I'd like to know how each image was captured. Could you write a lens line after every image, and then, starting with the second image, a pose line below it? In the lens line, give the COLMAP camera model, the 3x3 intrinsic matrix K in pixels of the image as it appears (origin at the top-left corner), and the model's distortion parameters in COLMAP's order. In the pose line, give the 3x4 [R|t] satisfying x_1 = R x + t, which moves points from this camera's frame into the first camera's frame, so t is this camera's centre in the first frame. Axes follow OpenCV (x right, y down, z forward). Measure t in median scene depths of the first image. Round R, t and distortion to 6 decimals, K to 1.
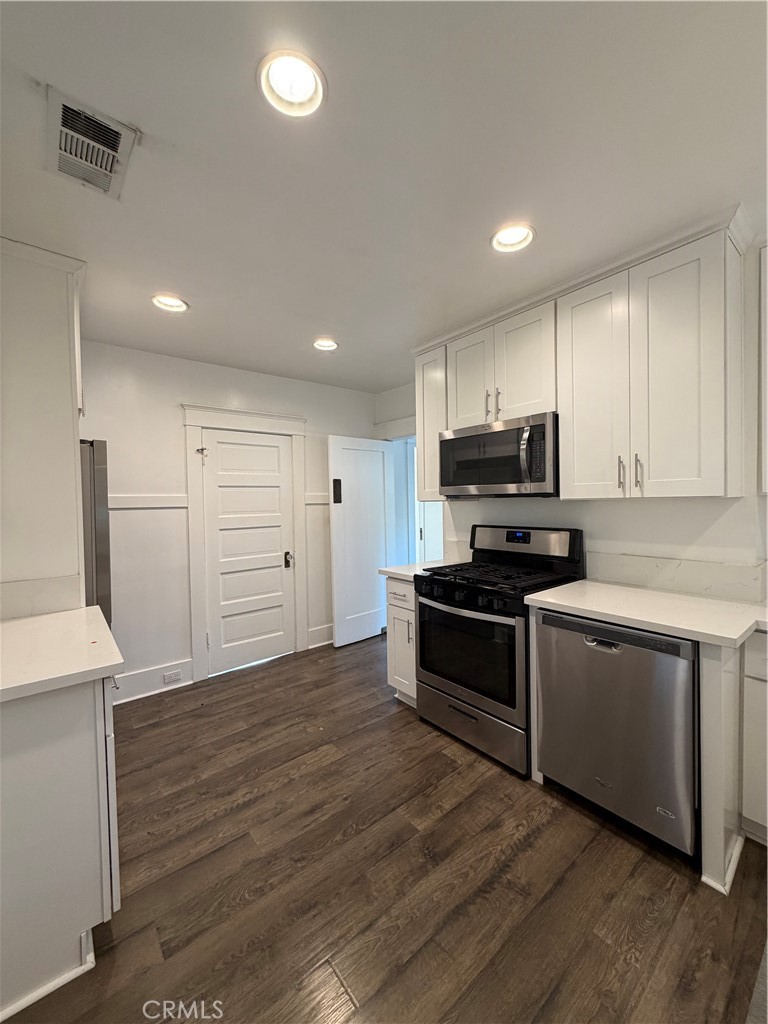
lens RADIAL K [[406.7, 0, 380.9], [0, 406.7, 508.7], [0, 0, 1]] dist [-0.000682, 0.000922]
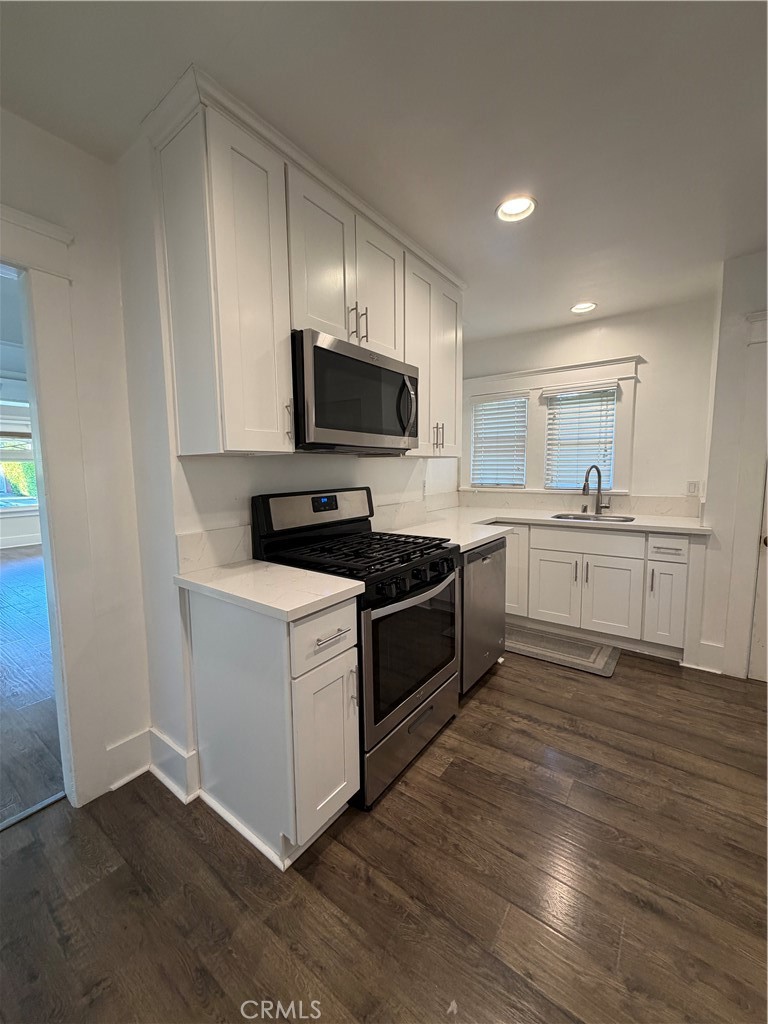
lens RADIAL K [[406.7, 0, 384.9], [0, 406.7, 510.3], [0, 0, 1]] dist [-0.000682, 0.000922]
pose [[-0.255950, -0.081554, 0.963244, -0.508071], [0.035783, 0.994953, 0.093747, 0.014408], [-0.966028, 0.058463, -0.251740, 1.213004]]
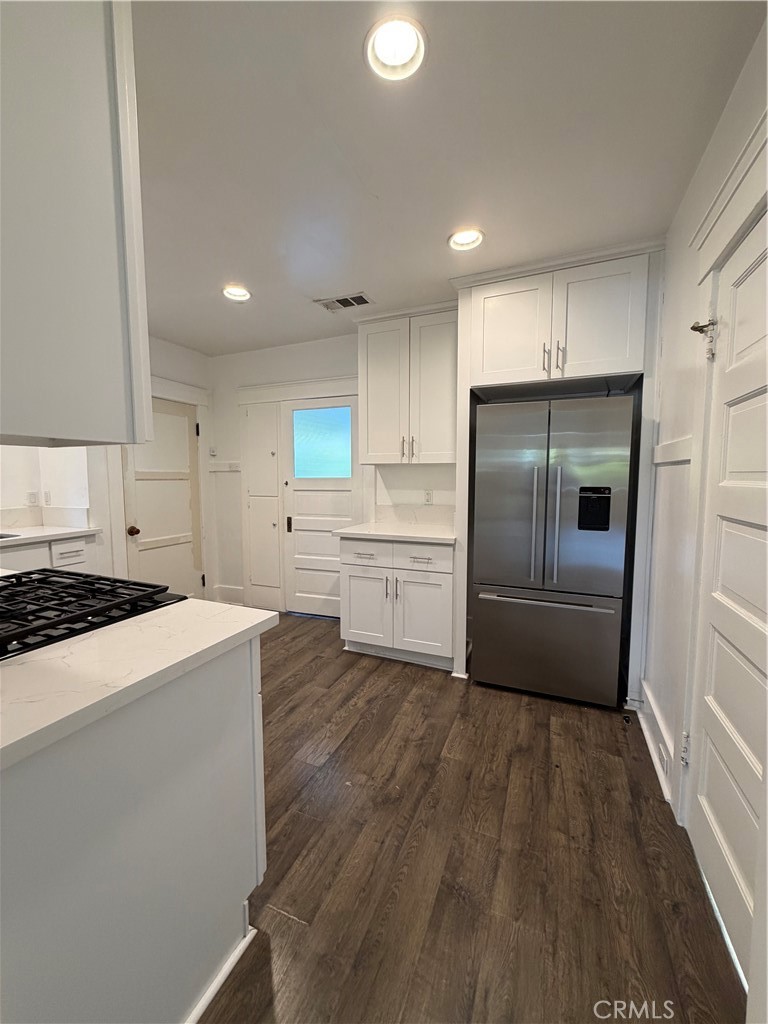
lens RADIAL K [[406.7, 0, 383.9], [0, 406.7, 511.5], [0, 0, 1]] dist [-0.000682, 0.000922]
pose [[-0.880510, 0.061969, -0.469959, 0.104792], [0.008937, 0.993412, 0.114247, -0.001863], [0.473943, 0.096395, -0.875264, 1.700681]]
